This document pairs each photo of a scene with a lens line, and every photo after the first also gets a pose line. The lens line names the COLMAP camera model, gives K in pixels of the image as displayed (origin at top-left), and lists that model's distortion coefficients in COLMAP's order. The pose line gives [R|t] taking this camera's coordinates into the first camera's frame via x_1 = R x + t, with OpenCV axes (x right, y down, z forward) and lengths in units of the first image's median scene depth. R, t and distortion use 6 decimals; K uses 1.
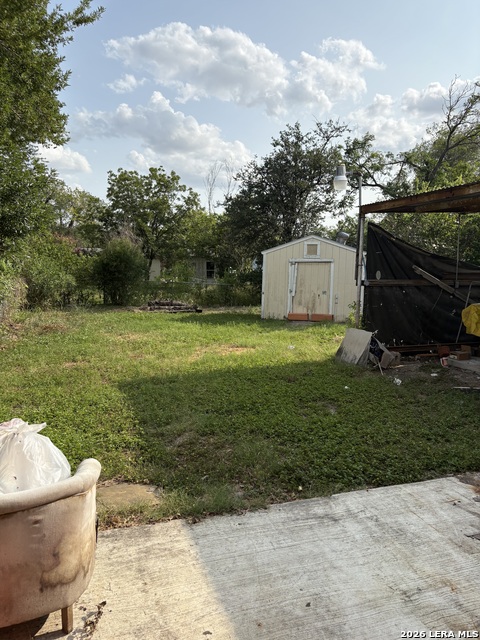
lens RADIAL K [[482.8, 0, 245.0], [0, 482.8, 321.6], [0, 0, 1]] dist [0.049814, -0.049826]
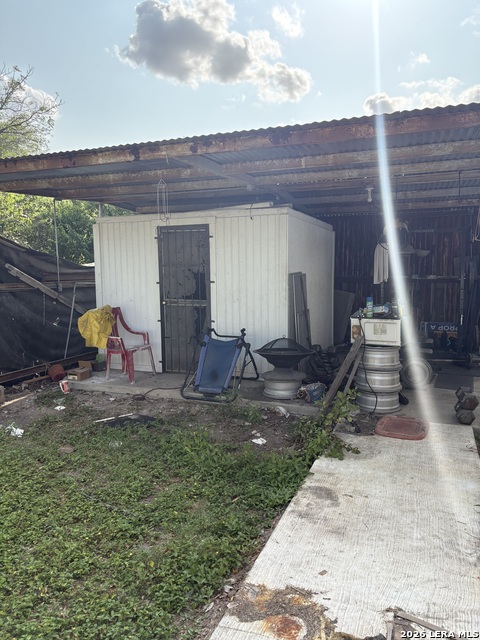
lens RADIAL K [[482.8, 0, 239.0], [0, 482.8, 324.1], [0, 0, 1]] dist [0.049814, -0.049826]
pose [[0.650754, -0.106497, 0.751783, 0.005349], [0.105149, 0.993215, 0.049679, -0.009377], [-0.751973, 0.046720, 0.657537, 0.095830]]
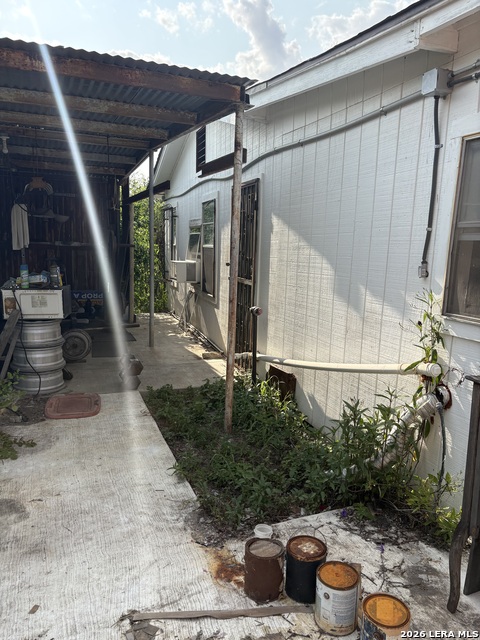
lens RADIAL K [[482.8, 0, 238.9], [0, 482.8, 323.8], [0, 0, 1]] dist [0.049814, -0.049826]
pose [[-0.029361, -0.184616, 0.982372, 0.015701], [0.083045, 0.978947, 0.186455, -0.010371], [-0.996113, 0.087055, -0.013412, 0.115921]]
